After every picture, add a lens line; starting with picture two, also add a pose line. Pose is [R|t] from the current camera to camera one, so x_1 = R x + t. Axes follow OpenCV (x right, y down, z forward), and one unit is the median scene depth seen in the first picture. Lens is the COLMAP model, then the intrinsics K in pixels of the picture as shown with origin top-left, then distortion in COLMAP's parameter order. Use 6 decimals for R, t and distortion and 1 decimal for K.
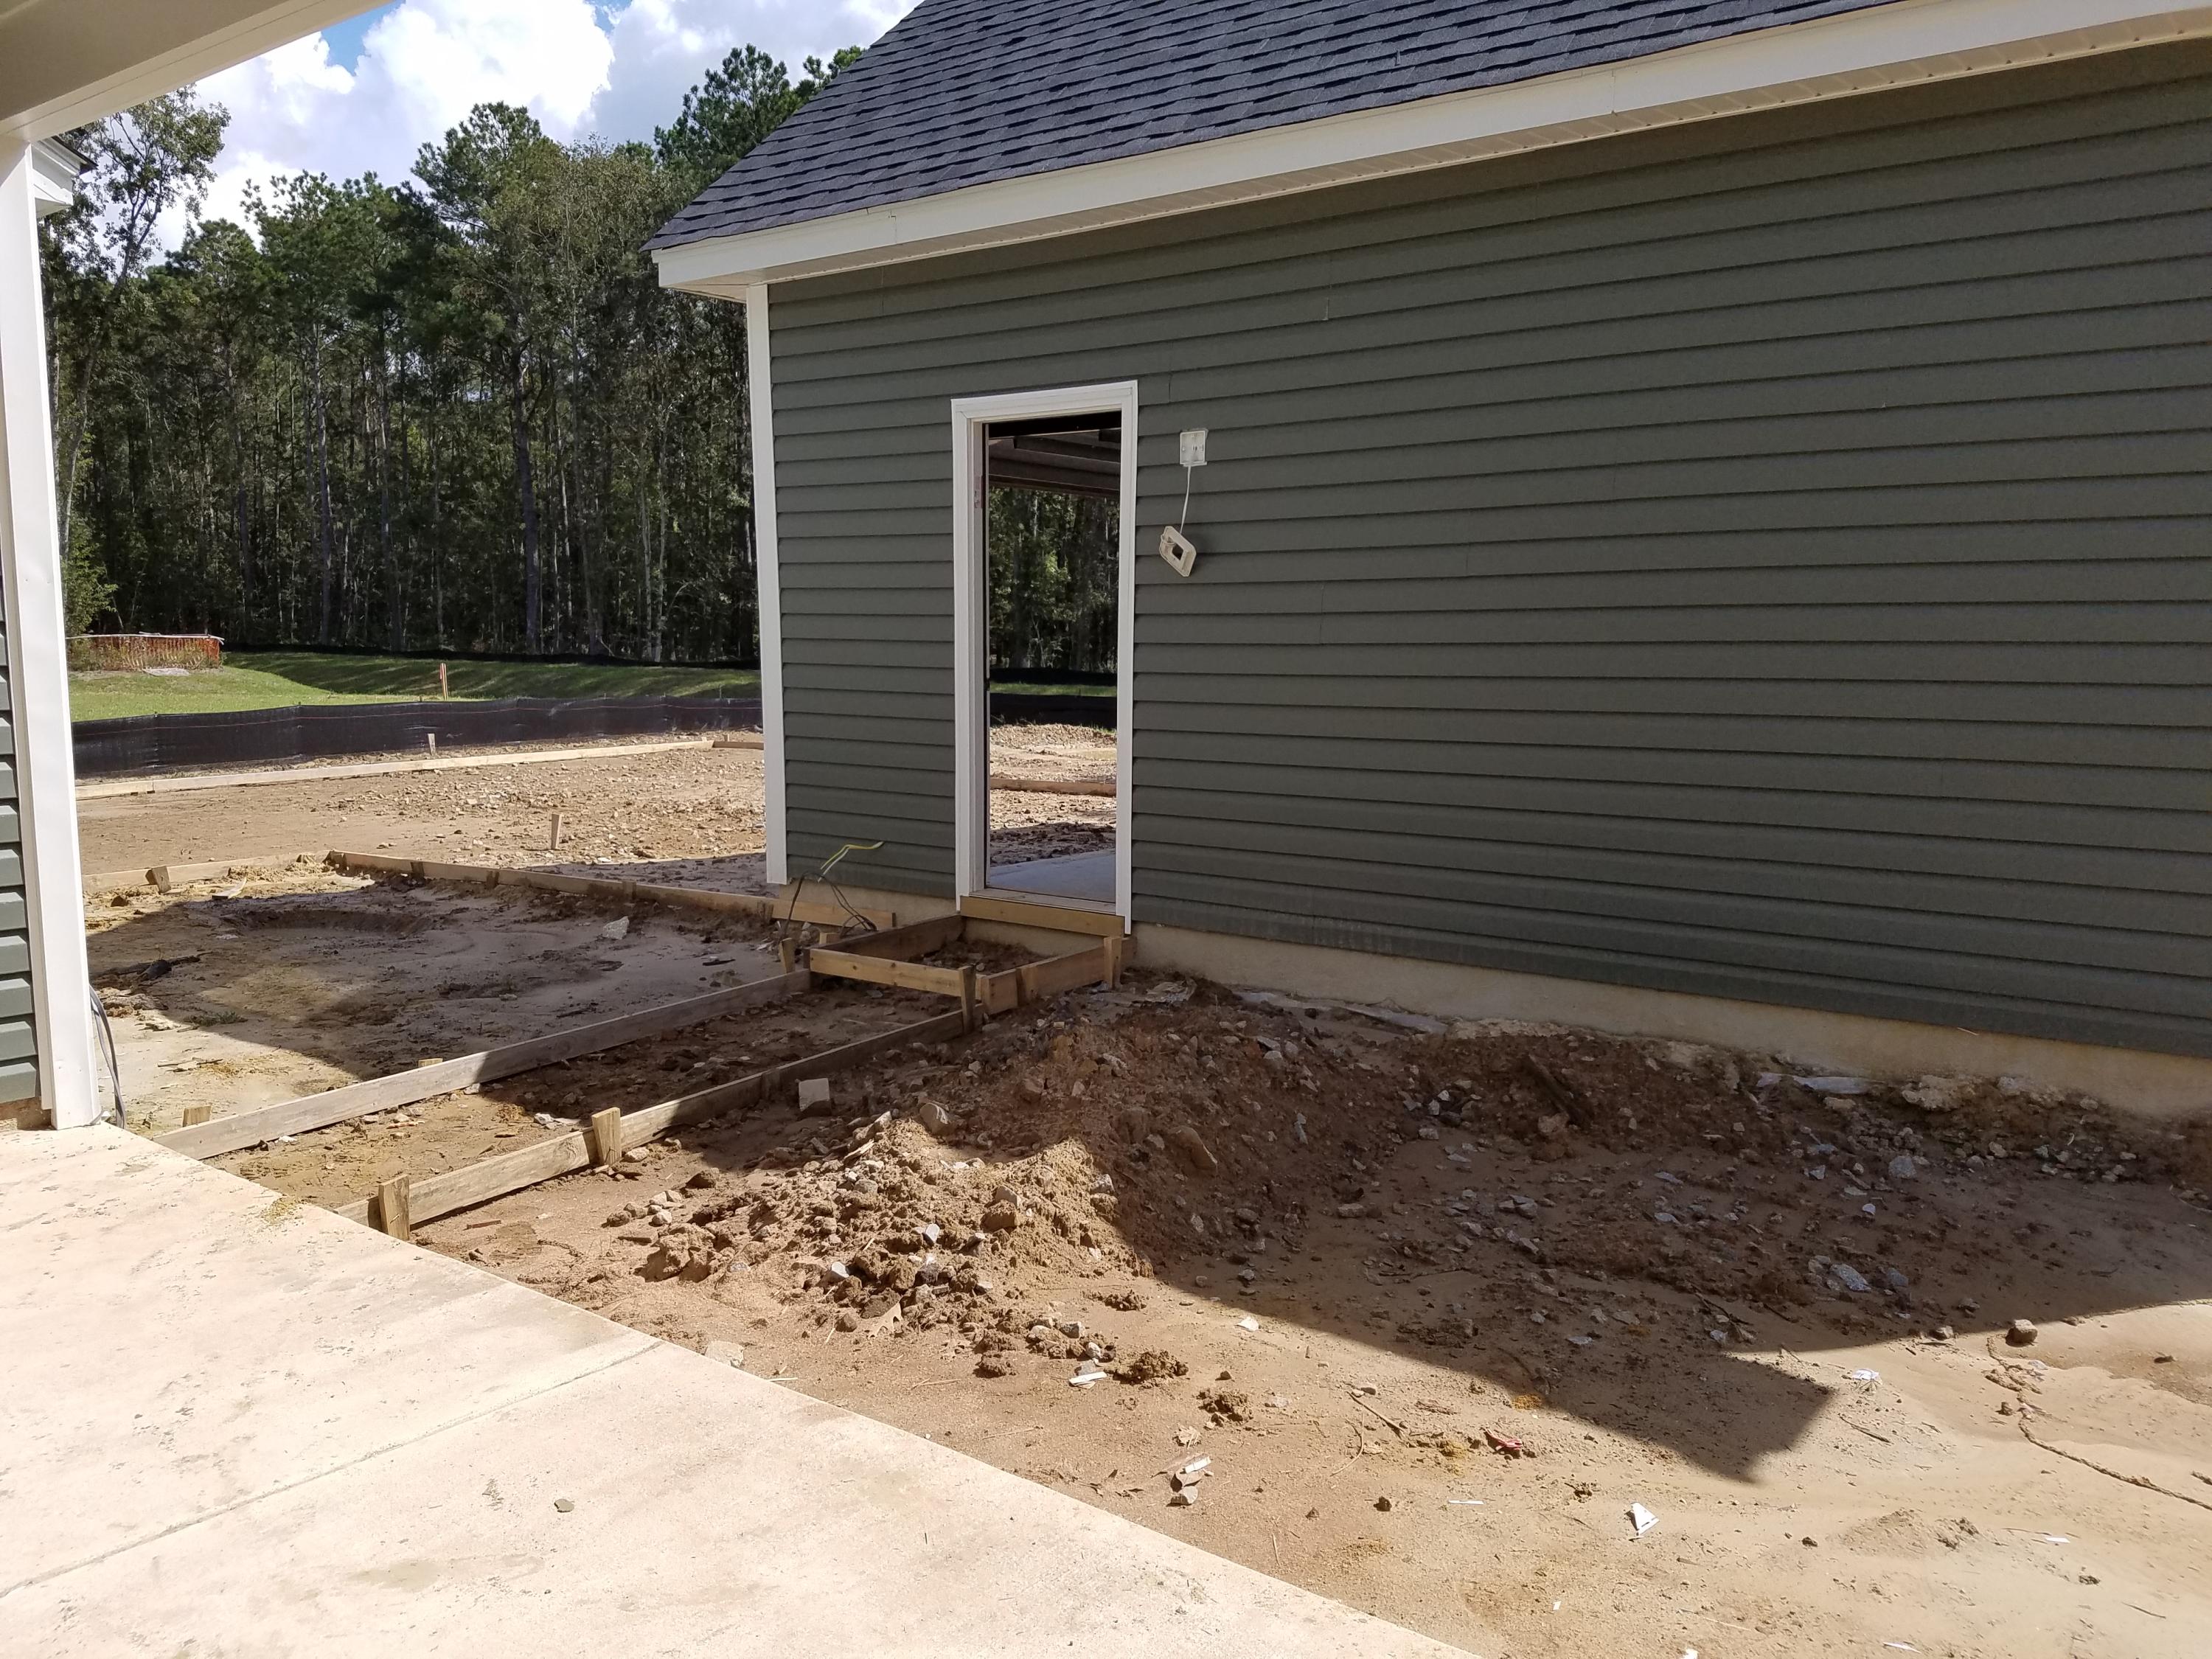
lens RADIAL K [[1679.9, 0, 1075.3], [0, 1679.9, 837.2], [0, 0, 1]] dist [0.060093, -0.115587]
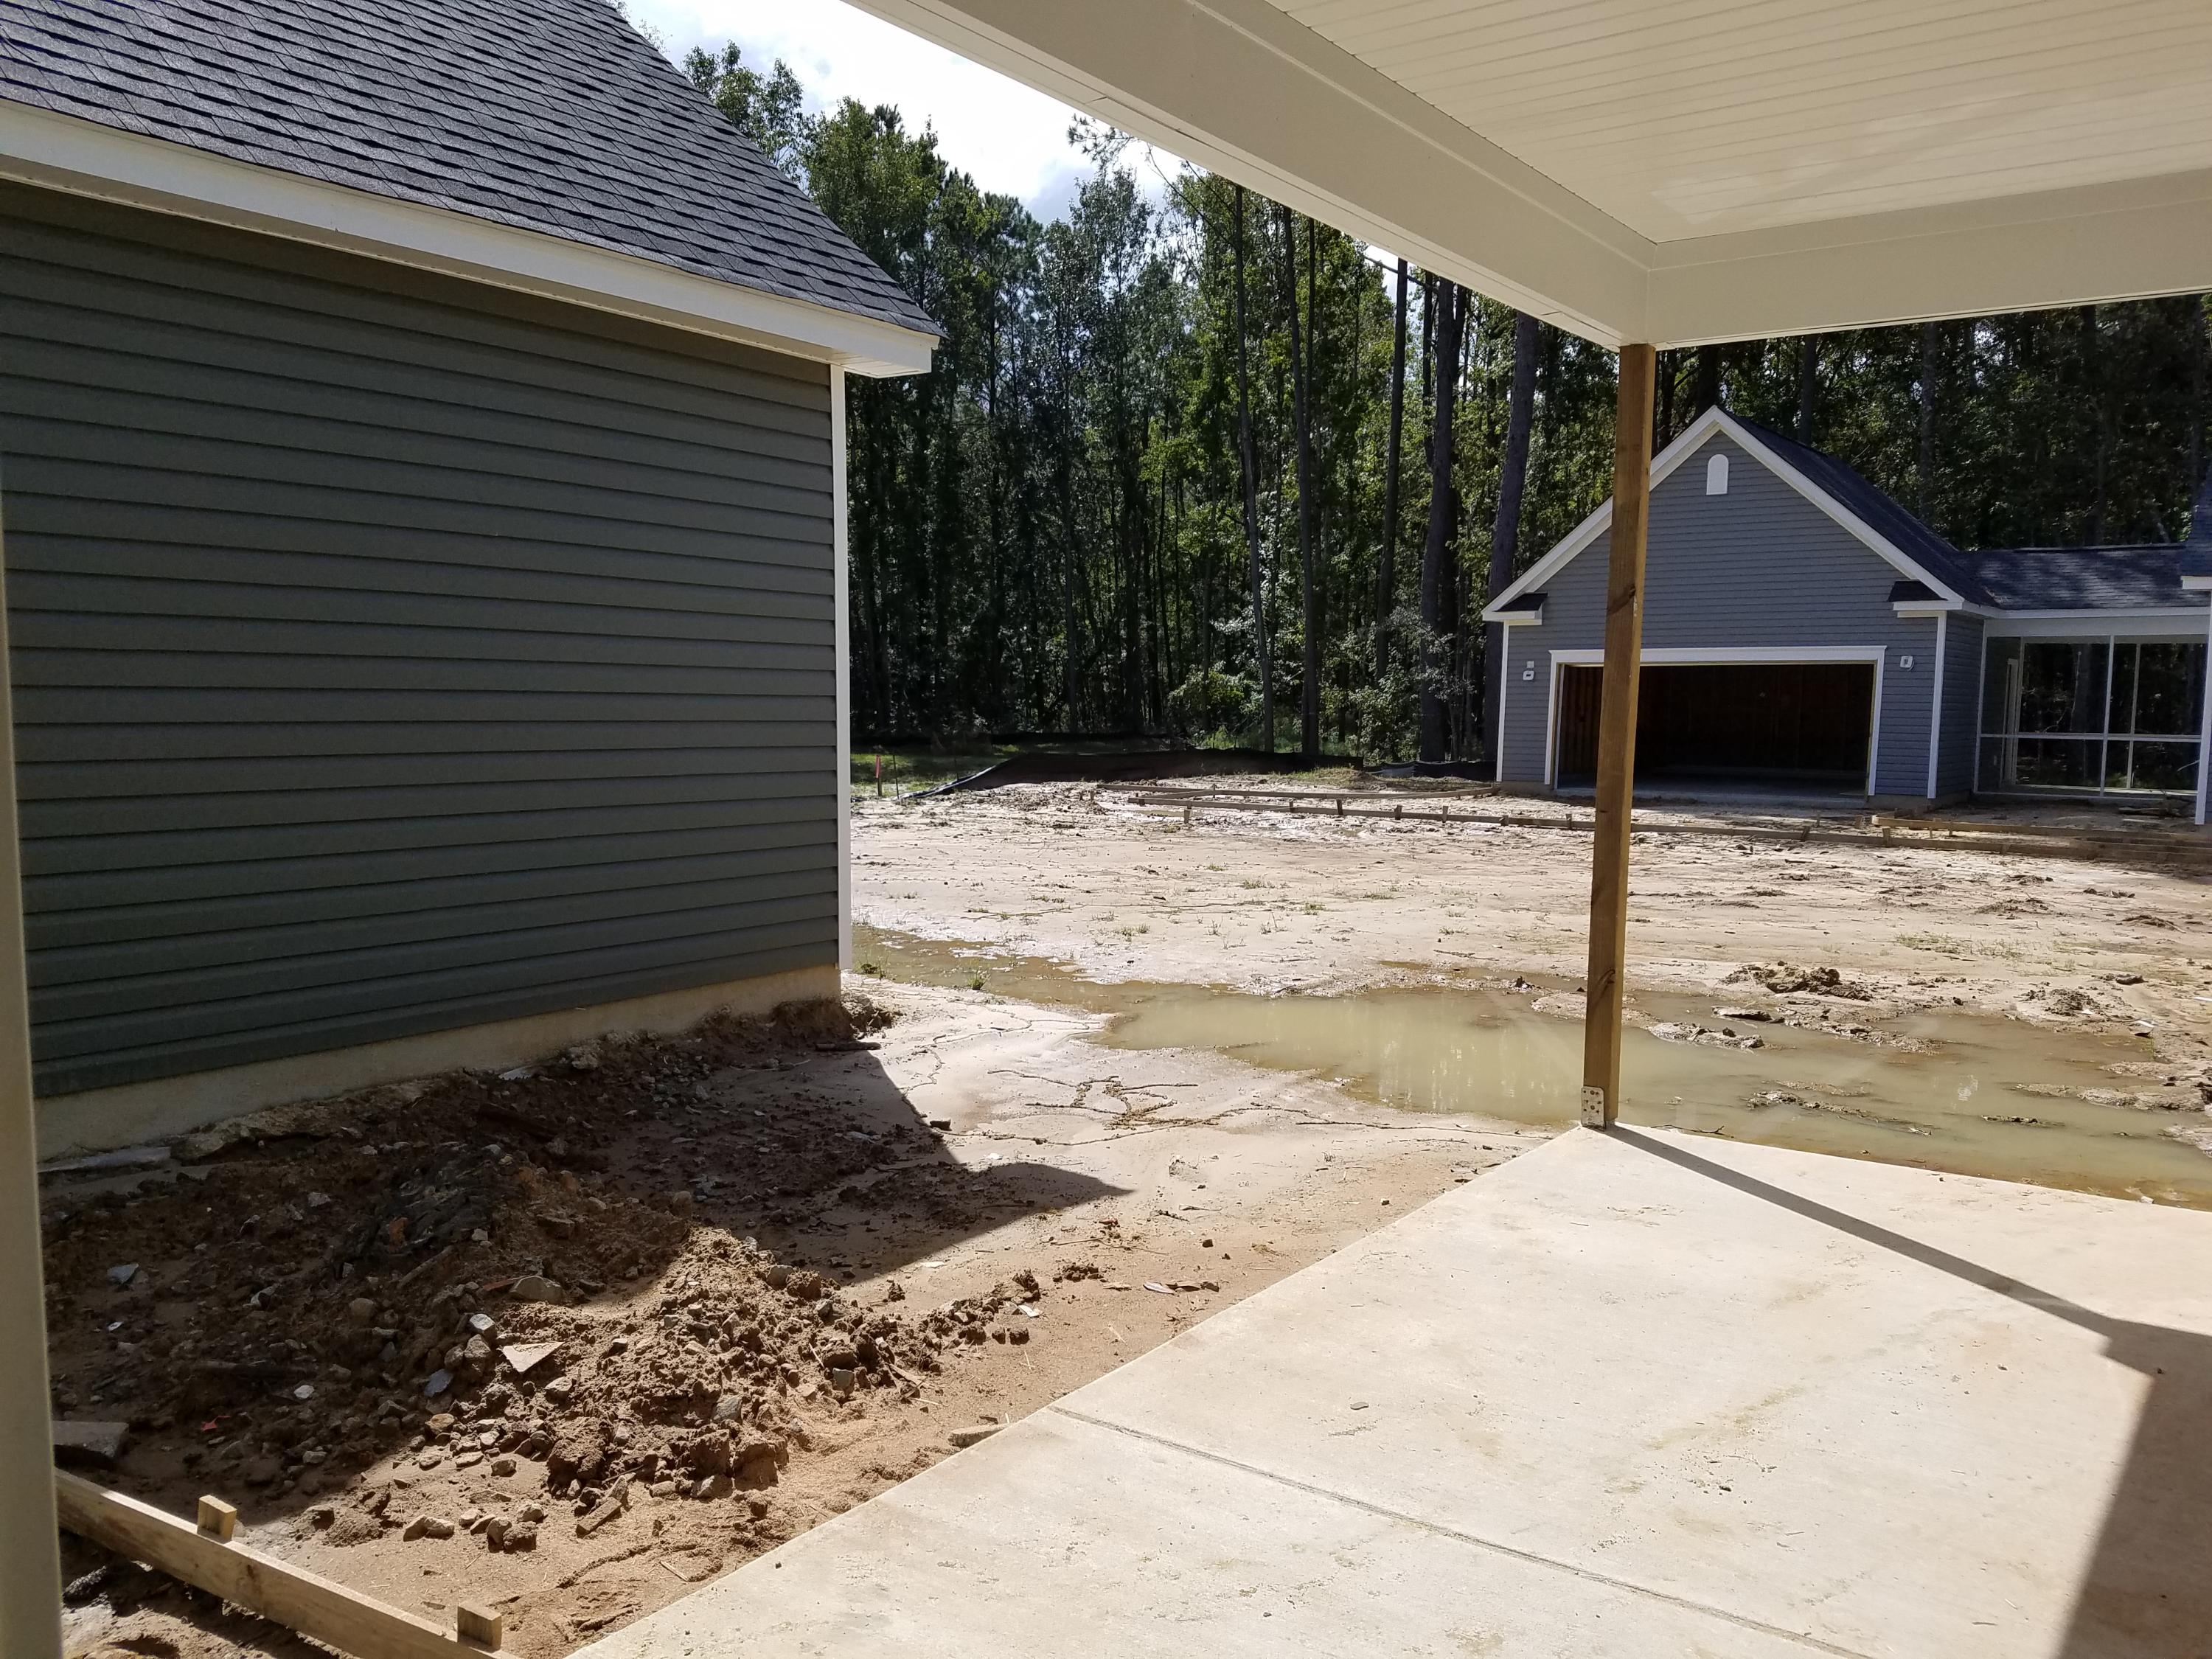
lens RADIAL K [[1679.9, 0, 1075.3], [0, 1679.9, 837.2], [0, 0, 1]] dist [0.060093, -0.115587]
pose [[0.004621, -0.085787, 0.996303, -1.144640], [0.117573, 0.989450, 0.084652, -0.124076], [-0.993053, 0.116748, 0.014659, 0.850683]]
